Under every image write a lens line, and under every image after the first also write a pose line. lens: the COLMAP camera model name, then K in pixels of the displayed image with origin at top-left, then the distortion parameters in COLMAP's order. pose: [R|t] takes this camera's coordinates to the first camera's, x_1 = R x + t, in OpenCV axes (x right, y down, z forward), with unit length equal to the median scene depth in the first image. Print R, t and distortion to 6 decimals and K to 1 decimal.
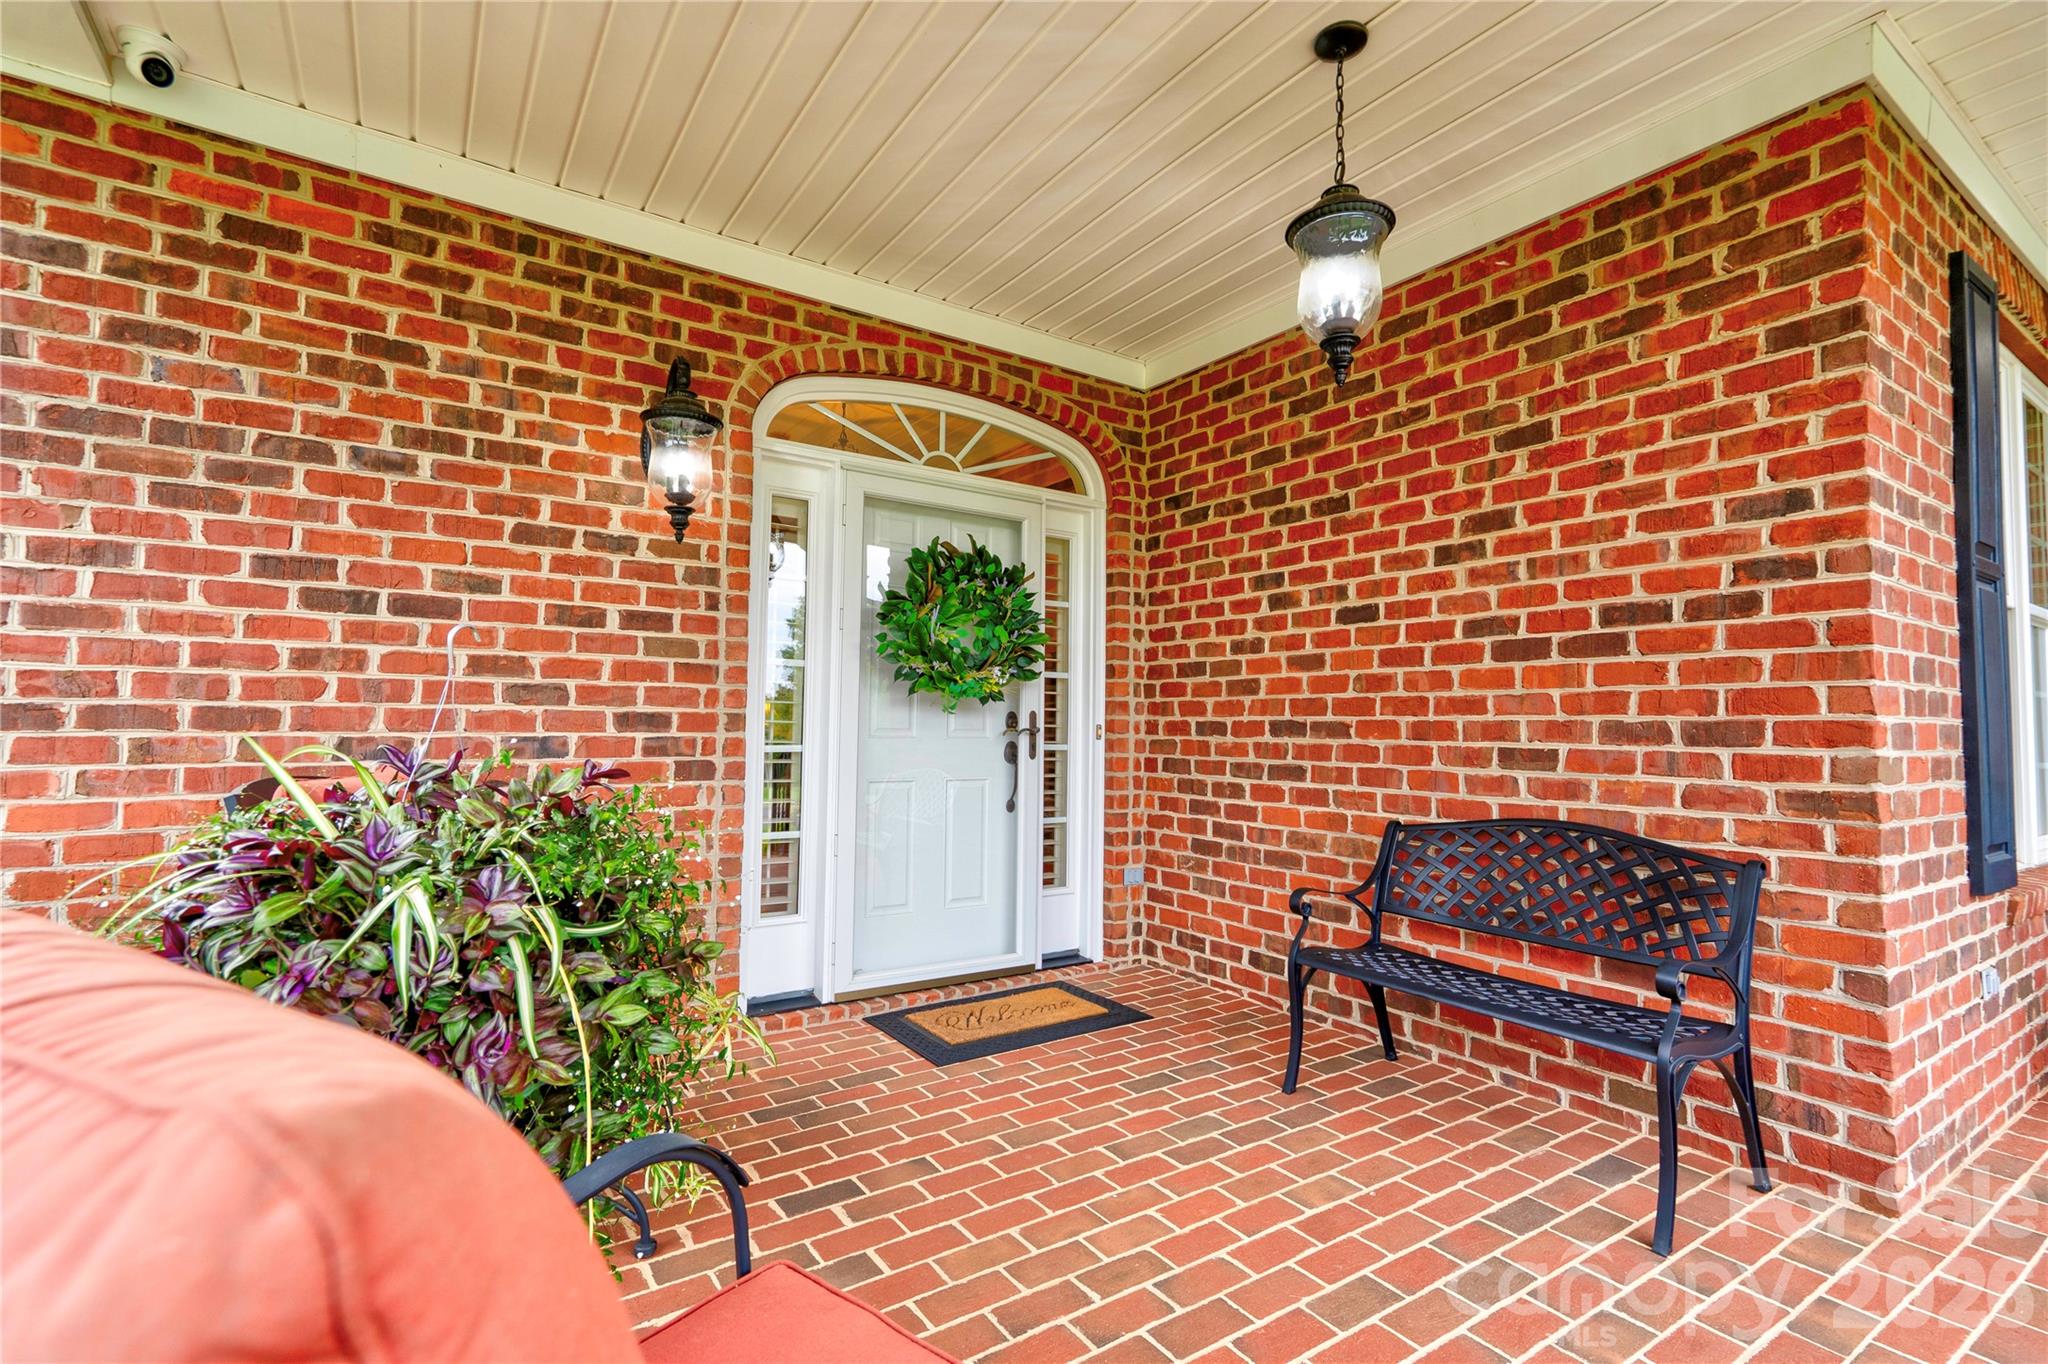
lens RADIAL K [[941.2, 0, 1030.0], [0, 941.2, 682.7], [0, 0, 1]] dist [-0.002961, 0.011834]
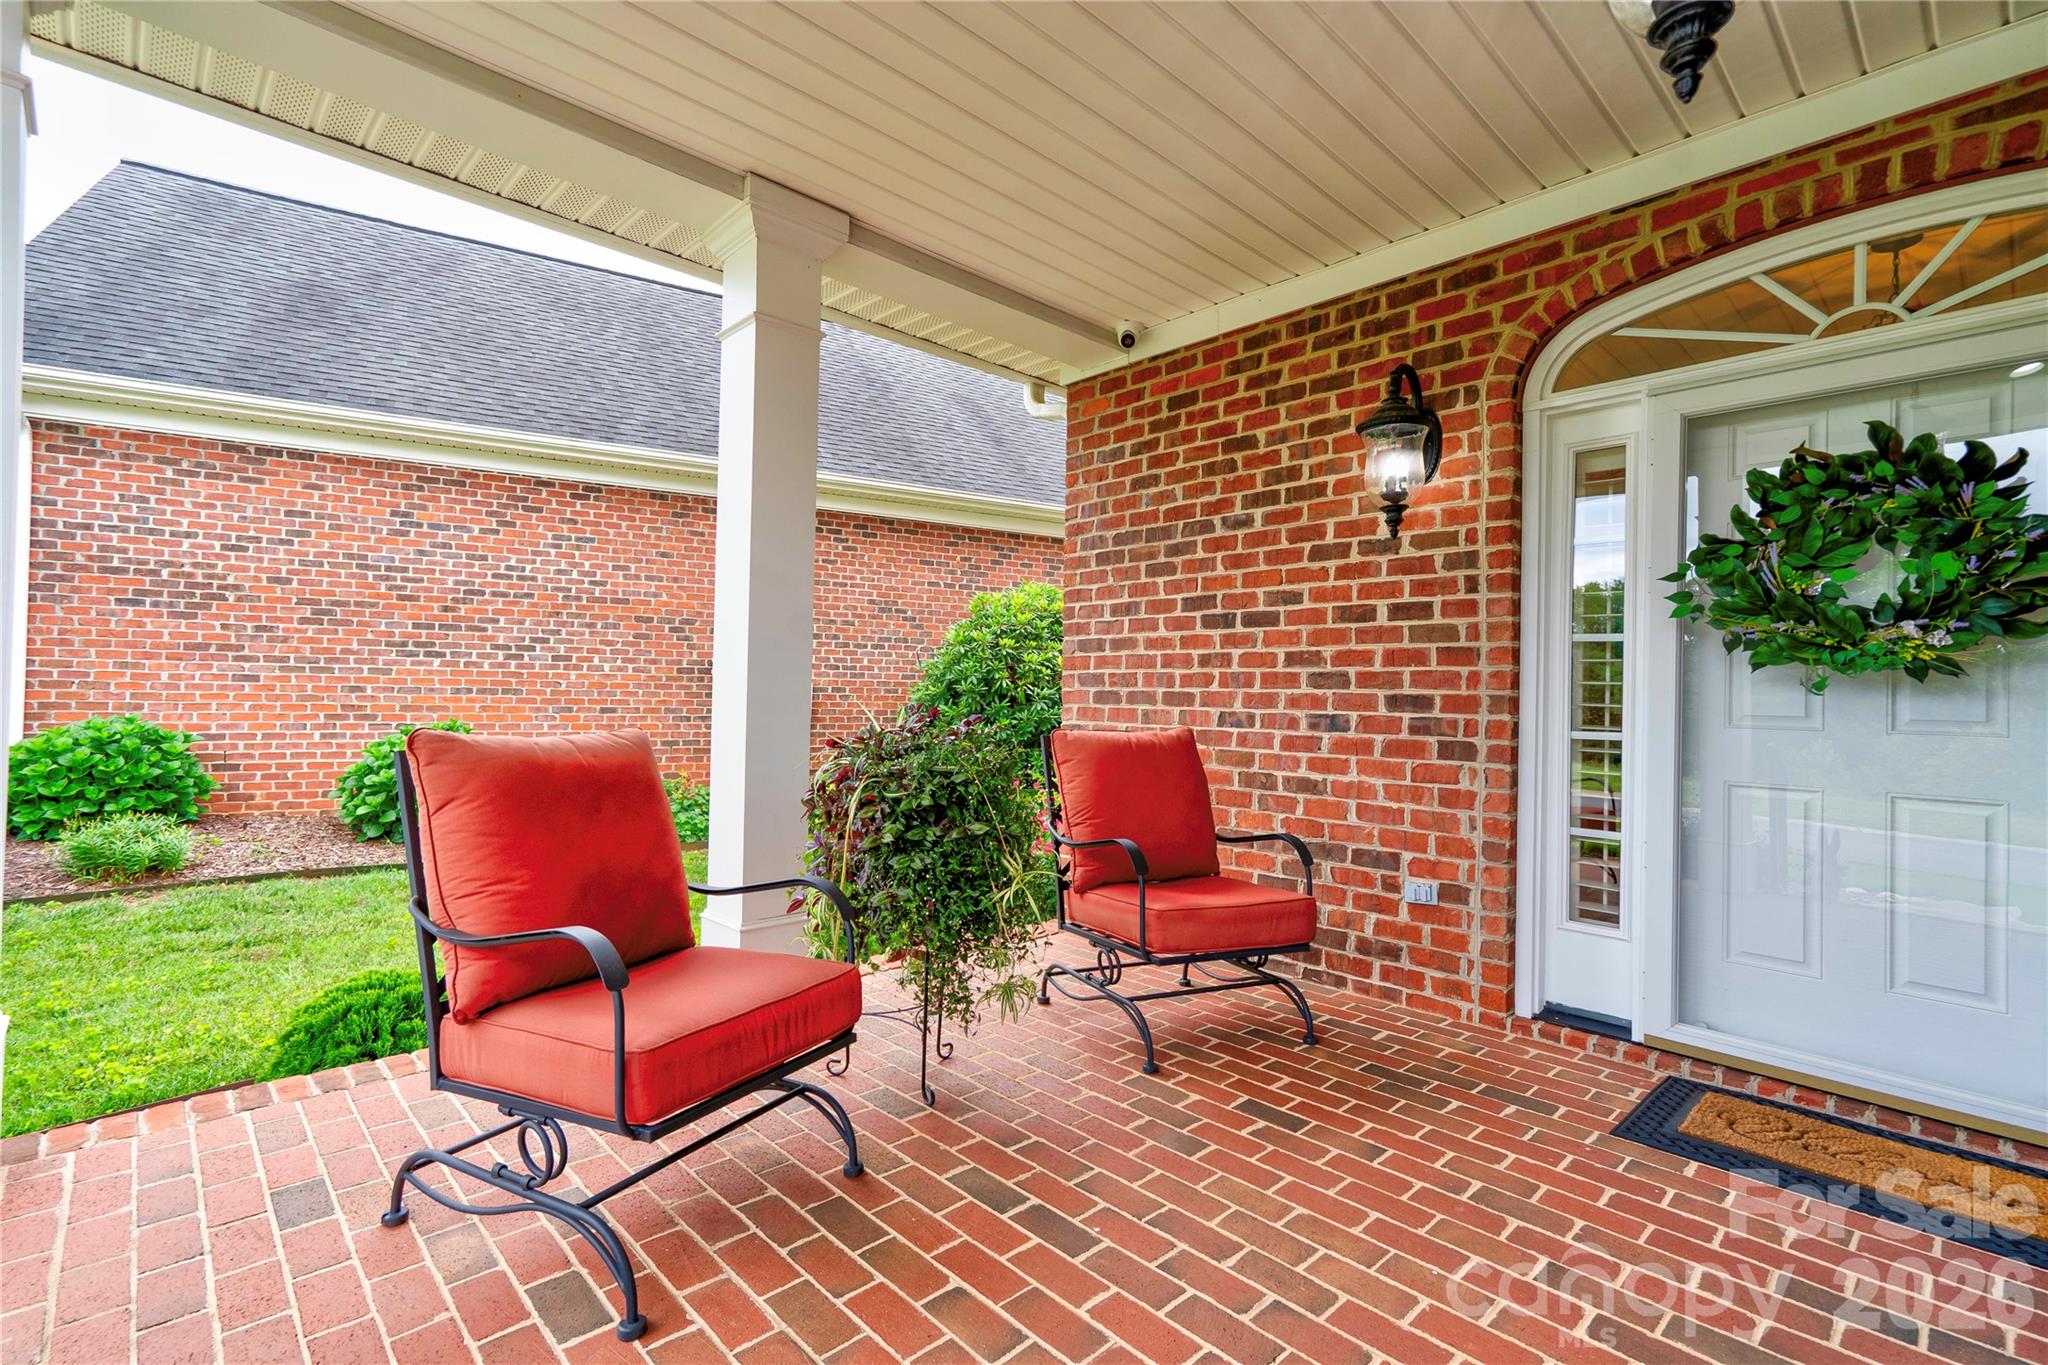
lens RADIAL K [[941.2, 0, 986.0], [0, 941.2, 684.2], [0, 0, 1]] dist [-0.002961, 0.011834]
pose [[0.136778, -0.018251, -0.990434, 0.615474], [0.025043, 0.999574, -0.014961, 0.023764], [0.990285, -0.022757, 0.137176, 0.363658]]
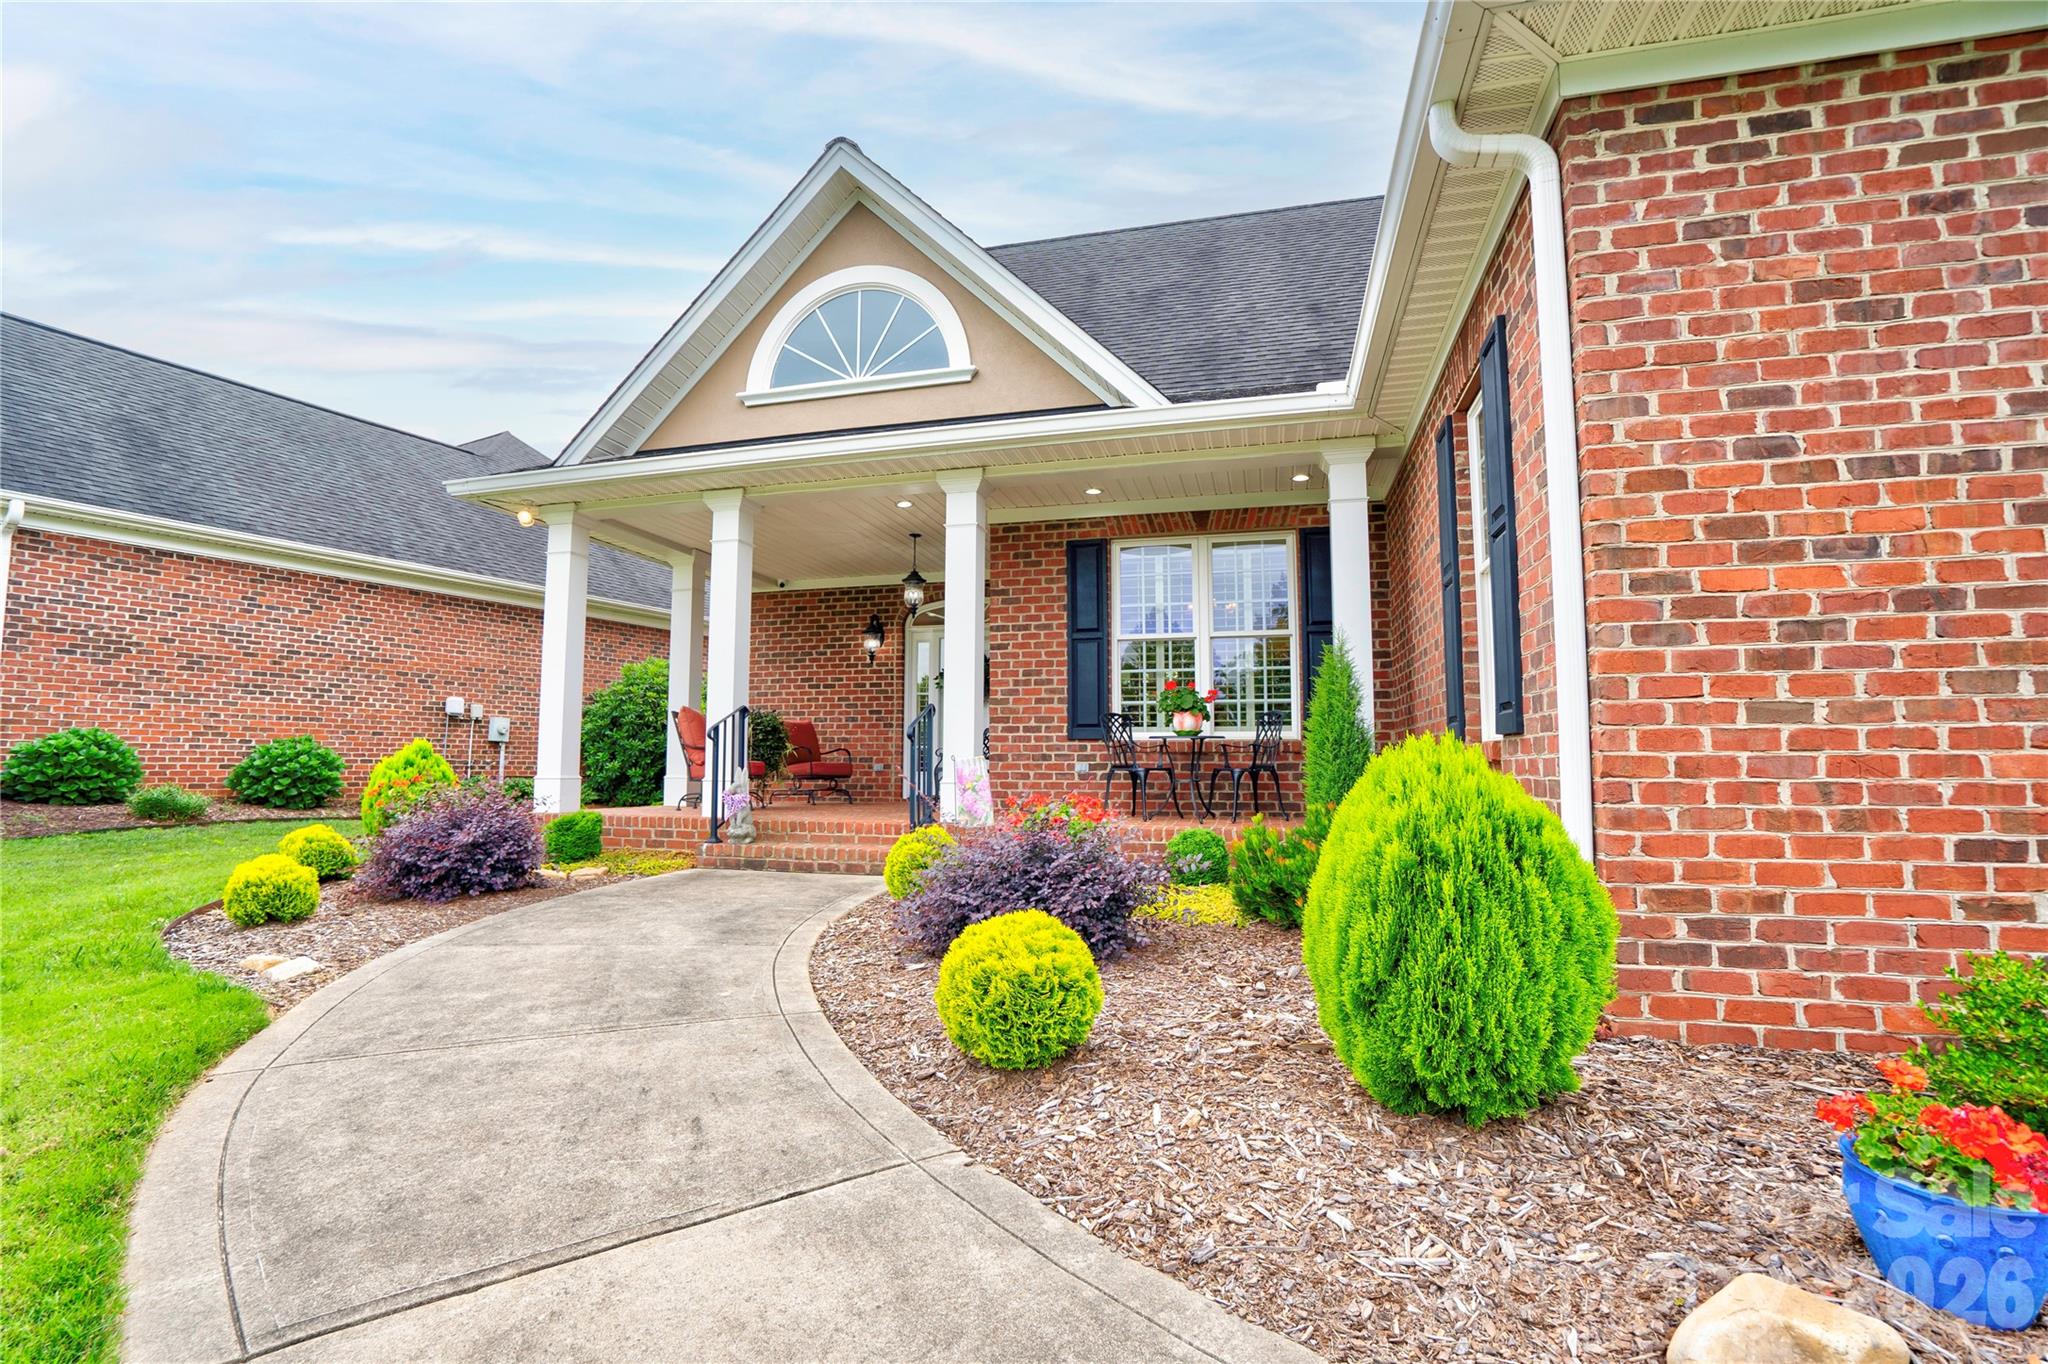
lens RADIAL K [[941.2, 0, 1020.7], [0, 941.2, 682.1], [0, 0, 1]] dist [-0.002961, 0.011834]
pose [[0.669179, -0.074409, -0.739367, 2.735008], [0.037924, 0.997097, -0.066023, 0.189885], [0.742133, 0.016142, 0.670058, -1.063088]]
